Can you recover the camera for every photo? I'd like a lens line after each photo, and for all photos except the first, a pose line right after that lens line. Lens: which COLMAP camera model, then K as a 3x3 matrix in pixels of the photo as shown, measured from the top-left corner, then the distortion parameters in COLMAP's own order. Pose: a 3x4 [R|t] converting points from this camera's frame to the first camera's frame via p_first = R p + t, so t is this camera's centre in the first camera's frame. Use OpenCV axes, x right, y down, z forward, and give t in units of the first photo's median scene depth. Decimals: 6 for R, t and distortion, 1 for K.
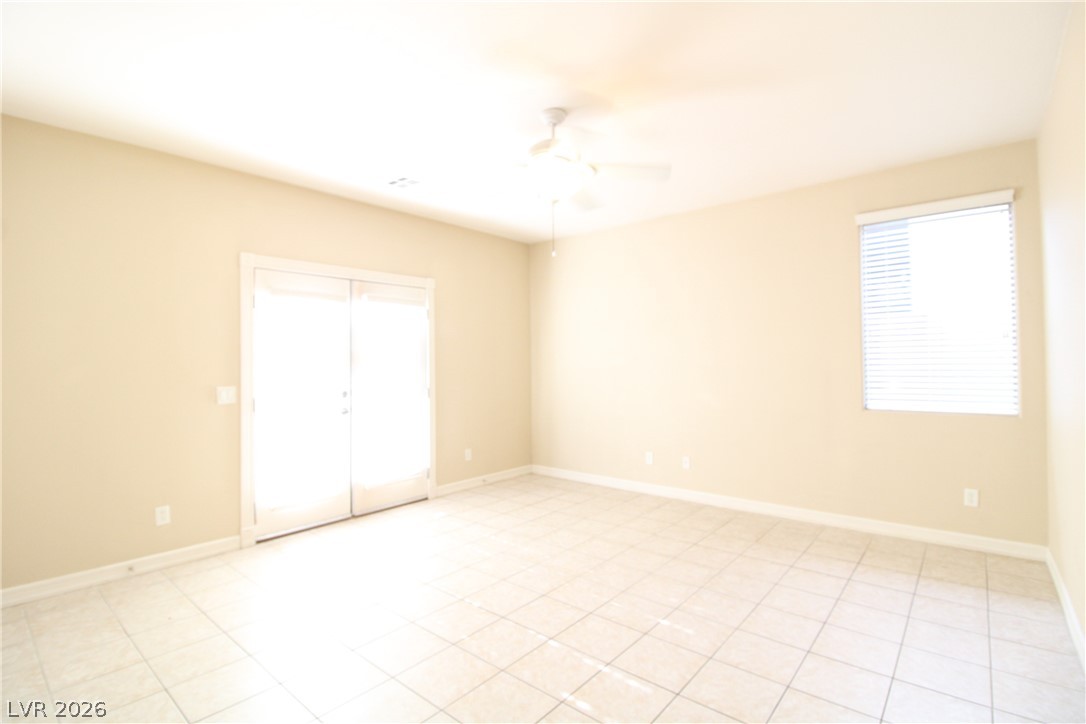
lens RADIAL K [[508.0, 0, 548.6], [0, 508.0, 354.9], [0, 0, 1]] dist [0.000513, -0.012461]
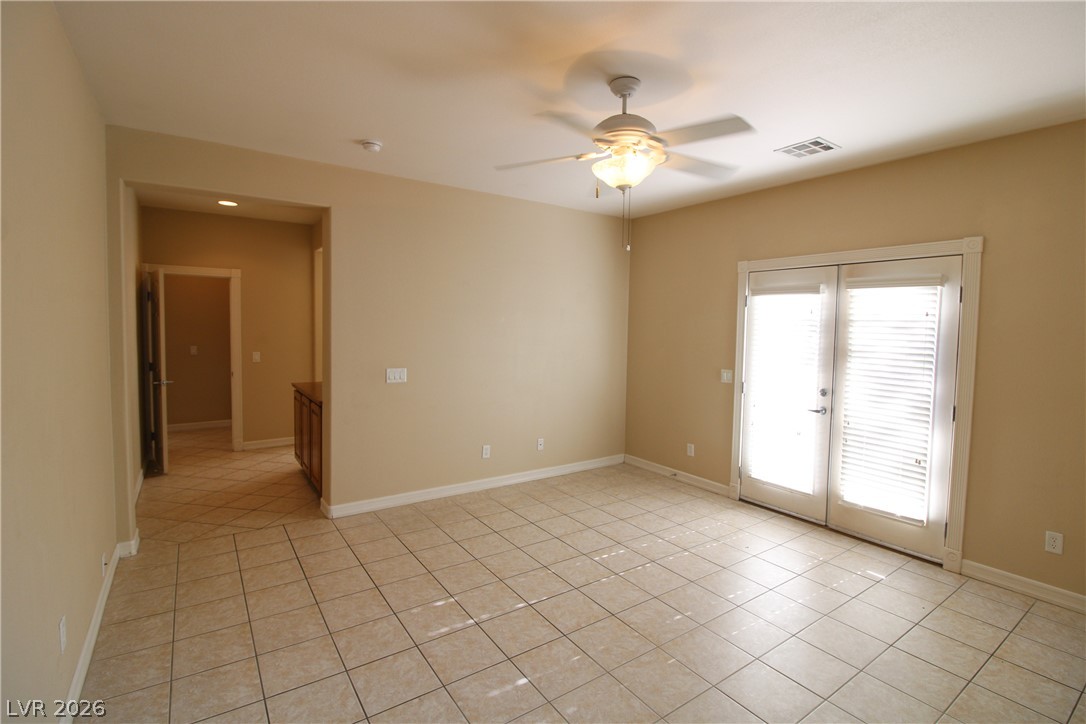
lens RADIAL K [[508.0, 0, 548.4], [0, 508.0, 355.7], [0, 0, 1]] dist [0.000513, -0.012461]
pose [[-0.257976, 0.067204, -0.963811, 0.729659], [-0.000903, 0.997561, 0.069799, -0.062823], [0.966151, 0.018877, -0.257286, 0.900587]]
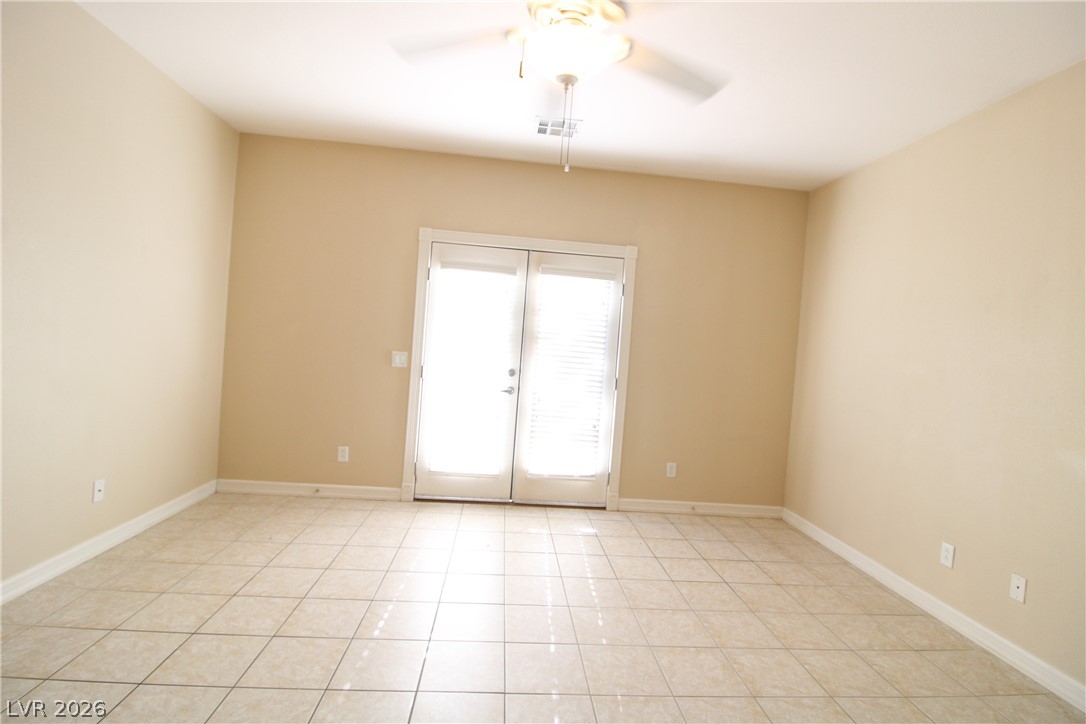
lens RADIAL K [[508.0, 0, 549.7], [0, 508.0, 355.1], [0, 0, 1]] dist [0.000513, -0.012461]
pose [[0.704086, 0.078112, -0.705805, 0.371773], [-0.072415, 0.996648, 0.038062, 0.005202], [0.706412, 0.024312, 0.707383, 0.455447]]
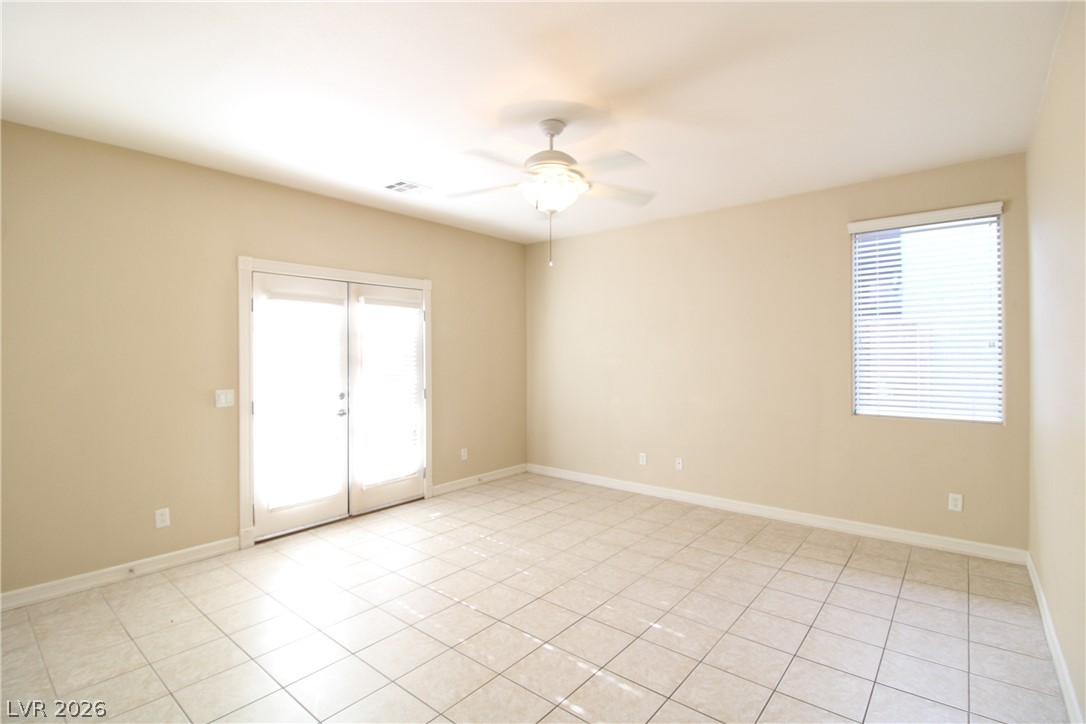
lens RADIAL K [[508.0, 0, 548.7], [0, 508.0, 354.4], [0, 0, 1]] dist [0.000513, -0.012461]
pose [[0.999918, 0.006353, 0.011114, -0.003697], [-0.006518, 0.999868, 0.014874, -0.027017], [-0.011018, -0.014945, 0.999828, -0.013809]]
